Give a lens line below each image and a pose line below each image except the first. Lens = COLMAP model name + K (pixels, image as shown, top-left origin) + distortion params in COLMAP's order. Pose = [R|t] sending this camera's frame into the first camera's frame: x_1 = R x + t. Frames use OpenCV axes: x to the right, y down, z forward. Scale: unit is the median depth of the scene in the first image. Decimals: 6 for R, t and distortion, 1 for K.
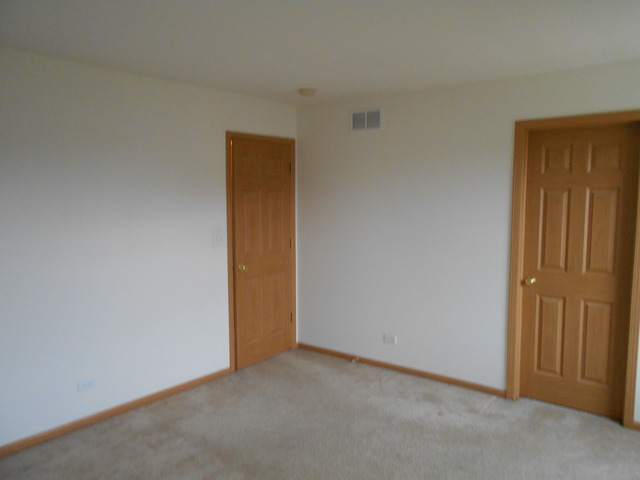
lens RADIAL K [[513.5, 0, 320.0], [0, 513.5, 240.0], [0, 0, 1]] dist [0.000694, 0.001804]
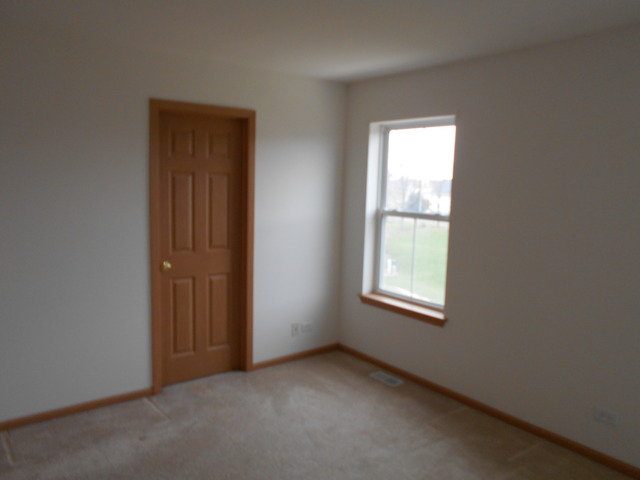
lens RADIAL K [[513.5, 0, 320.0], [0, 513.5, 240.0], [0, 0, 1]] dist [0.000694, 0.001804]
pose [[0.239325, -0.109399, 0.964757, -0.475455], [0.069038, 0.993034, 0.095479, -0.045517], [-0.968482, 0.043754, 0.245211, 0.495881]]
